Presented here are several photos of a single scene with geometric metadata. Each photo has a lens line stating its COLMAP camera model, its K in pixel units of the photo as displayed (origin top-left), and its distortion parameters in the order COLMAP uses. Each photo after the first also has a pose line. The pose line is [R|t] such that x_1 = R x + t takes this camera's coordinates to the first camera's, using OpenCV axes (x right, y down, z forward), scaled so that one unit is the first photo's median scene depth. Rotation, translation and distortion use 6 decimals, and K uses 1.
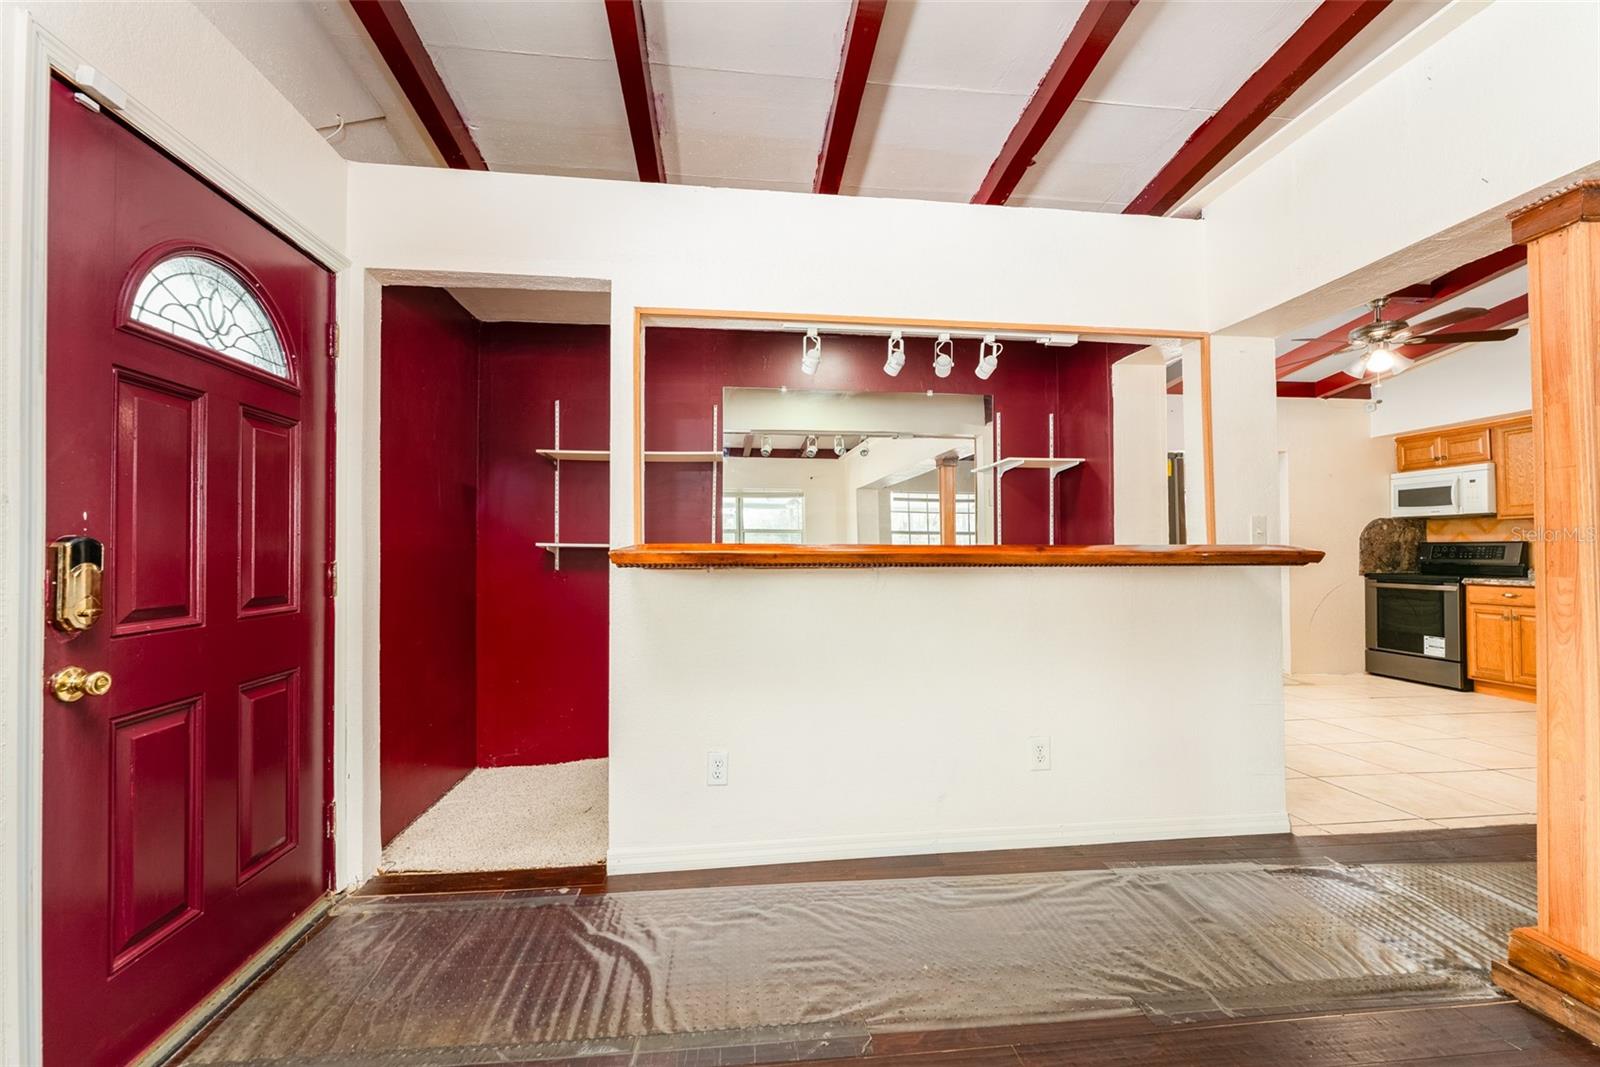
lens RADIAL K [[626.1, 0, 825.1], [0, 626.1, 541.0], [0, 0, 1]] dist [-0.000150, 0.000212]
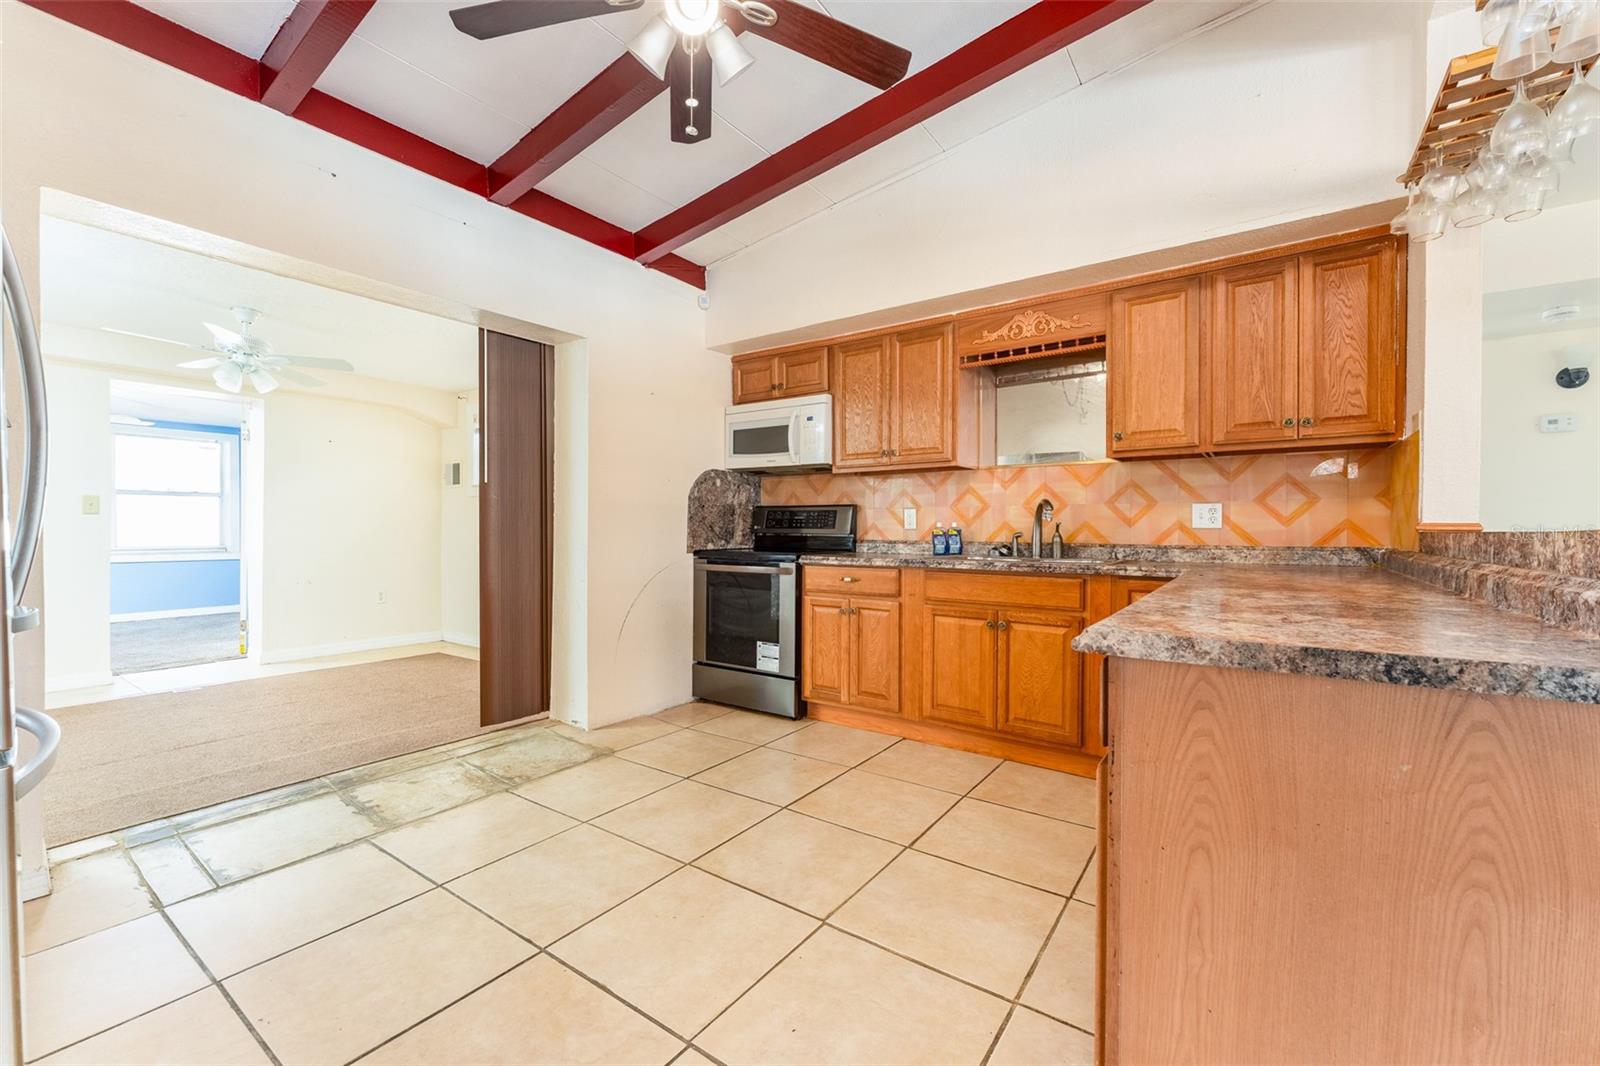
lens RADIAL K [[643.7, 0, 796.6], [0, 643.7, 531.6], [0, 0, 1]] dist [-0.003757, -0.000292]
pose [[0.673977, 0.002737, 0.738747, 0.534814], [-0.017716, 0.999765, 0.012459, 0.027053], [-0.738540, -0.021485, 0.673867, 0.570311]]
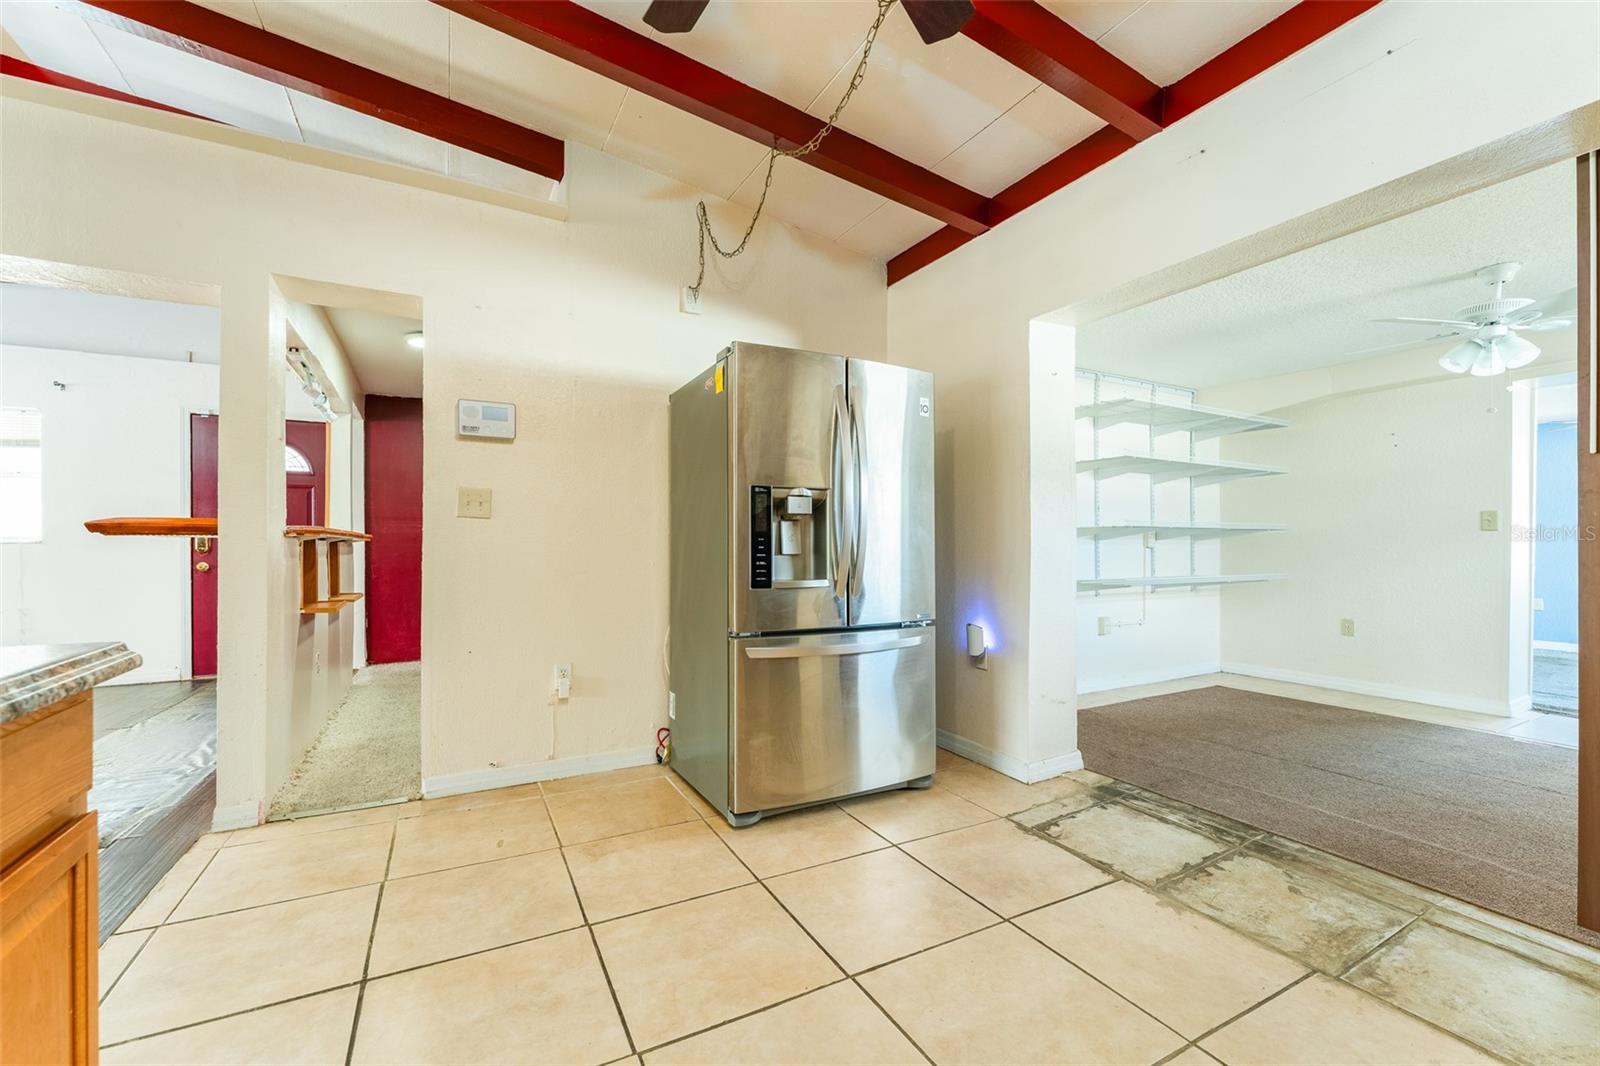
lens RADIAL K [[643.7, 0, 796.6], [0, 643.7, 531.6], [0, 0, 1]] dist [-0.003757, -0.000292]
pose [[0.374356, -0.013812, -0.927182, 1.000667], [0.010482, 0.999888, -0.010663, 0.032378], [0.927226, -0.005726, 0.374459, 0.751992]]
